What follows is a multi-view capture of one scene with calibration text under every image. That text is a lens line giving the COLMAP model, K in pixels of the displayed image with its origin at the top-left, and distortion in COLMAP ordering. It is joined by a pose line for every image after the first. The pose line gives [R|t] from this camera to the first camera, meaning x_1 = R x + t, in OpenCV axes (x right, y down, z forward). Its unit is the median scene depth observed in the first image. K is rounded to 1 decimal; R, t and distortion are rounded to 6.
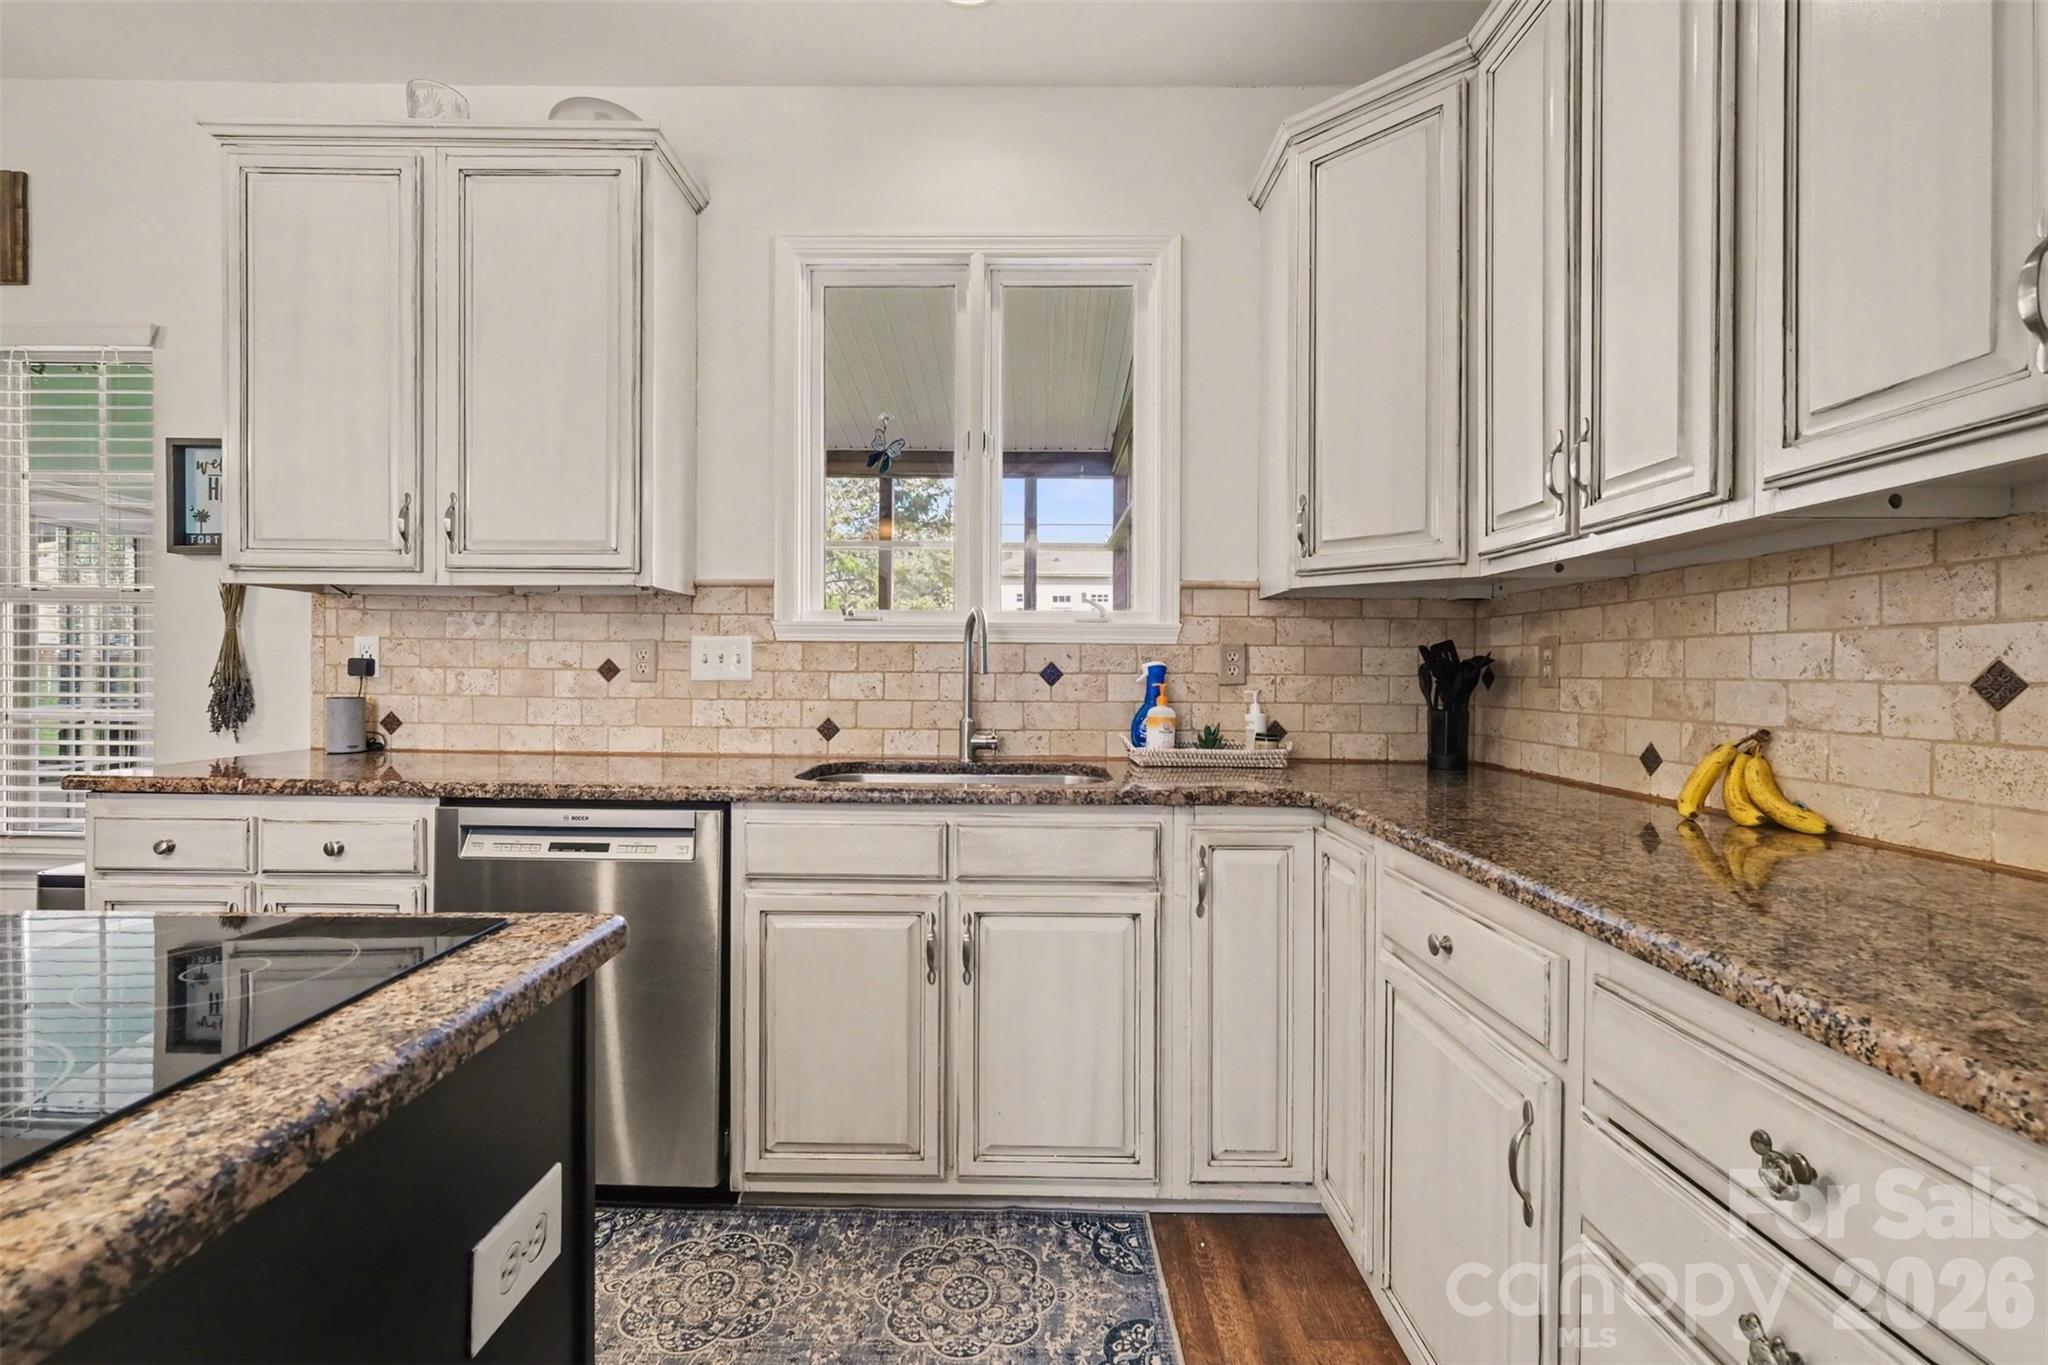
lens RADIAL K [[900.3, 0, 1045.1], [0, 900.3, 679.5], [0, 0, 1]] dist [-0.002802, -0.000224]
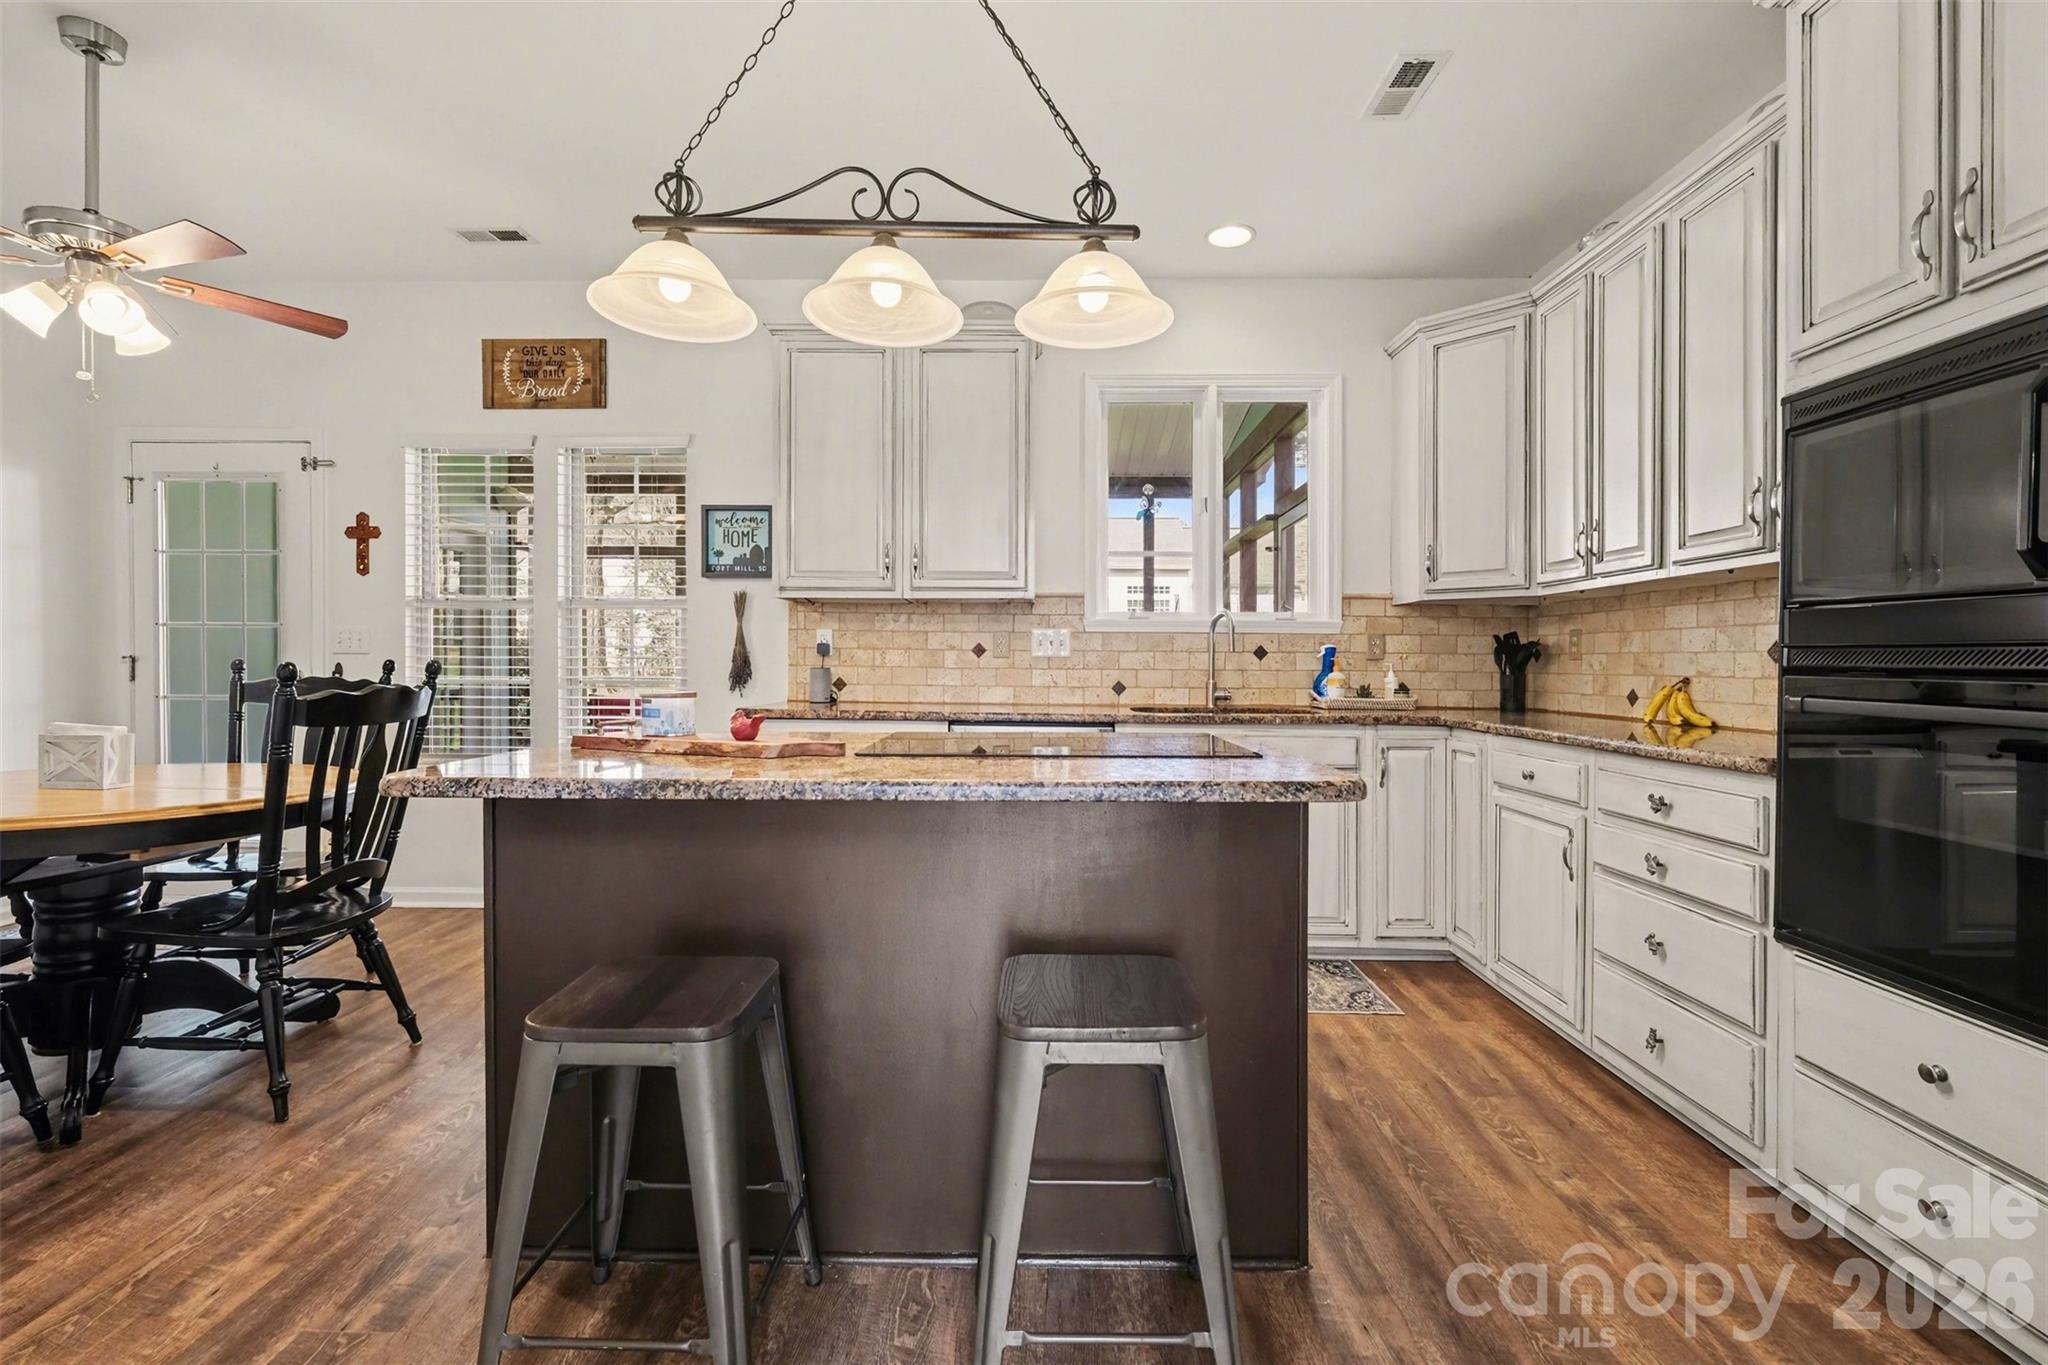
lens RADIAL K [[918.8, 0, 1063.4], [0, 918.8, 666.9], [0, 0, 1]] dist [-0.004124, -0.000637]
pose [[0.999962, -0.001090, 0.008608, -0.381770], [0.001114, 0.999996, -0.002763, 0.024377], [-0.008605, 0.002772, 0.999959, -0.654439]]
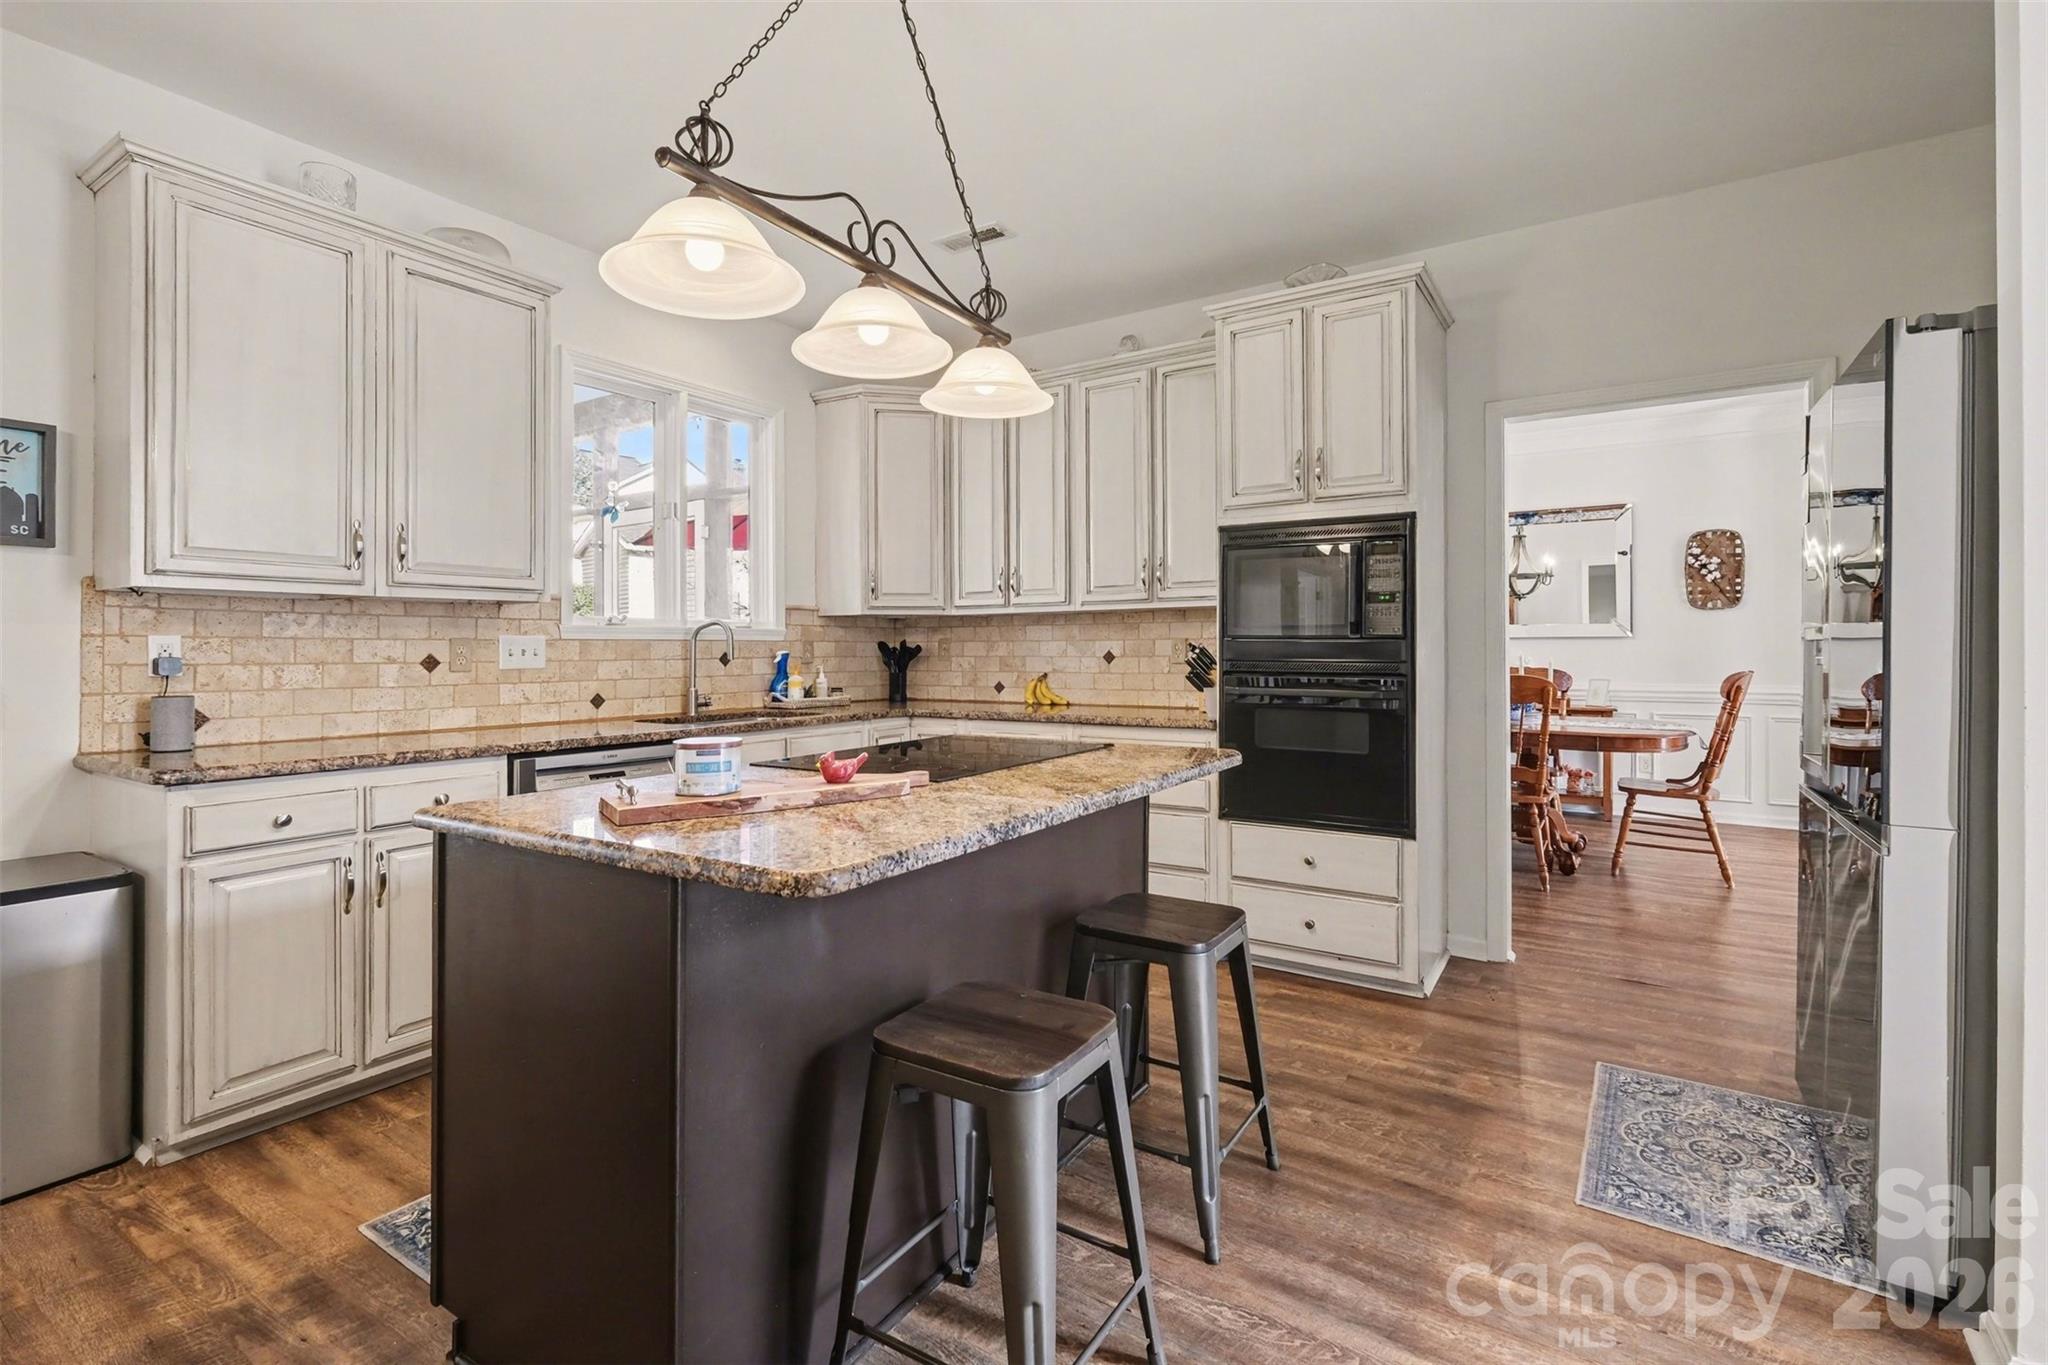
lens RADIAL K [[912.2, 0, 1026.1], [0, 912.2, 638.3], [0, 0, 1]] dist [0.007641, -0.000025]
pose [[0.537468, -0.000782, 0.843284, -1.194491], [0.014879, 0.999853, -0.008556, -0.023358], [-0.843153, 0.017145, 0.537400, -0.387846]]
